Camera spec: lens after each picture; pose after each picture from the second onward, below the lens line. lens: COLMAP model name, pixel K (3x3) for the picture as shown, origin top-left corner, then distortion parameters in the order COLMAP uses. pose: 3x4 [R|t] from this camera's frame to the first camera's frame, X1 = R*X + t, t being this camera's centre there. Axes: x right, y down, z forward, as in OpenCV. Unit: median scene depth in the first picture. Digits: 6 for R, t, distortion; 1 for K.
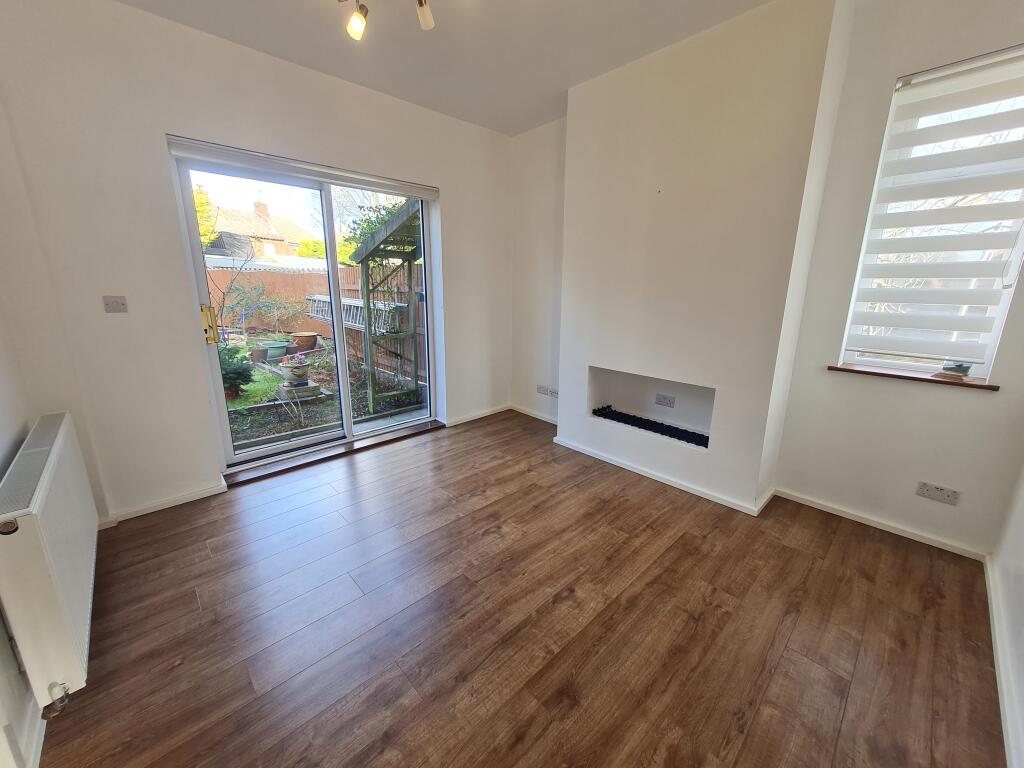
lens RADIAL K [[397.2, 0, 515.5], [0, 397.2, 375.7], [0, 0, 1]] dist [0.014654, -0.006104]
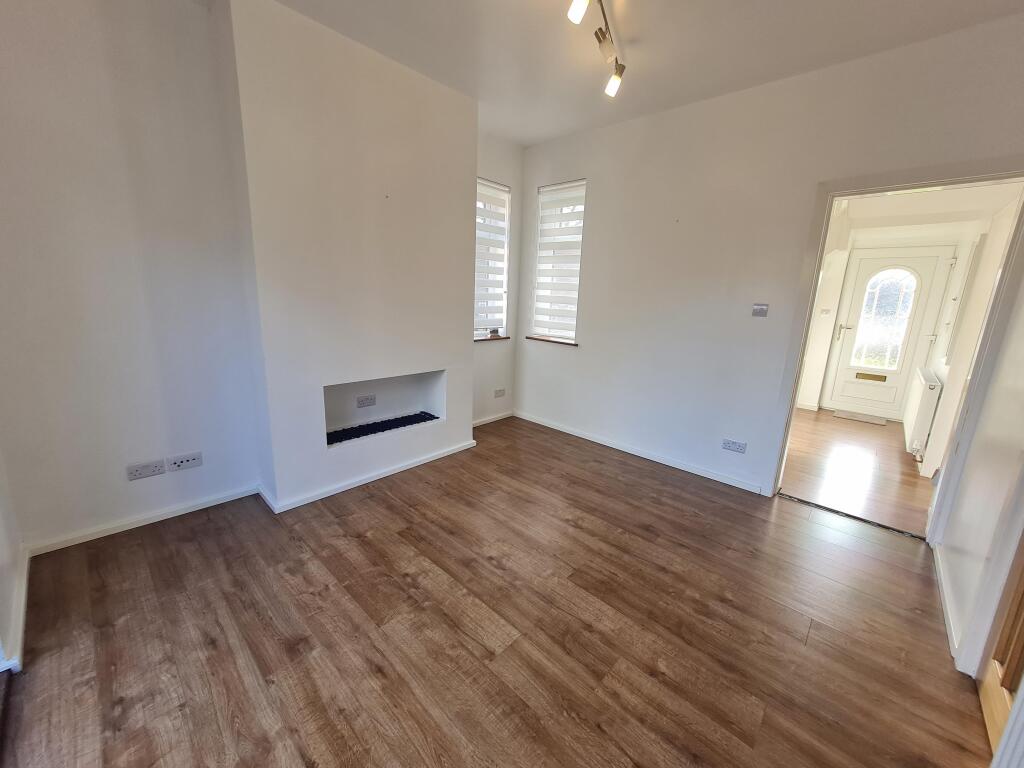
lens RADIAL K [[397.2, 0, 515.5], [0, 397.2, 375.7], [0, 0, 1]] dist [0.014654, -0.006104]
pose [[-0.063404, -0.210907, 0.975448, -0.747131], [0.185384, 0.957914, 0.219166, -0.181575], [-0.980618, 0.194729, -0.021637, 0.781873]]
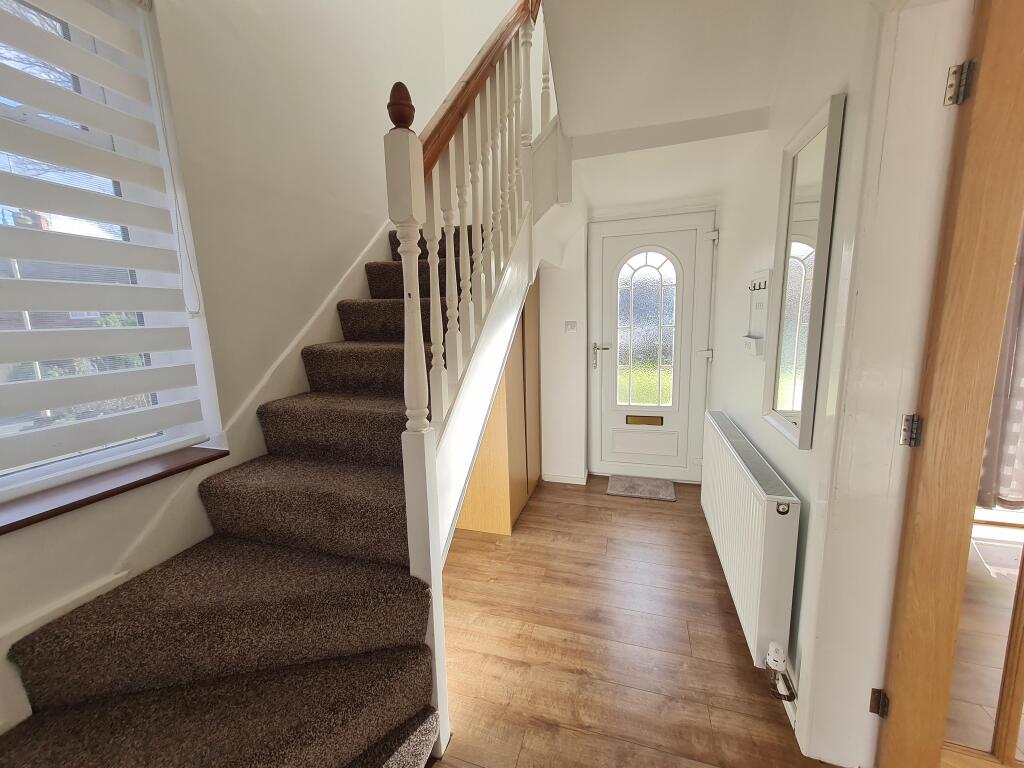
lens RADIAL K [[397.2, 0, 515.5], [0, 397.2, 375.7], [0, 0, 1]] dist [0.014654, -0.006104]
pose [[-0.490695, -0.123473, 0.862539, -0.460510], [0.221932, 0.939550, 0.260754, -0.117272], [-0.842594, 0.319376, -0.433629, 0.503894]]
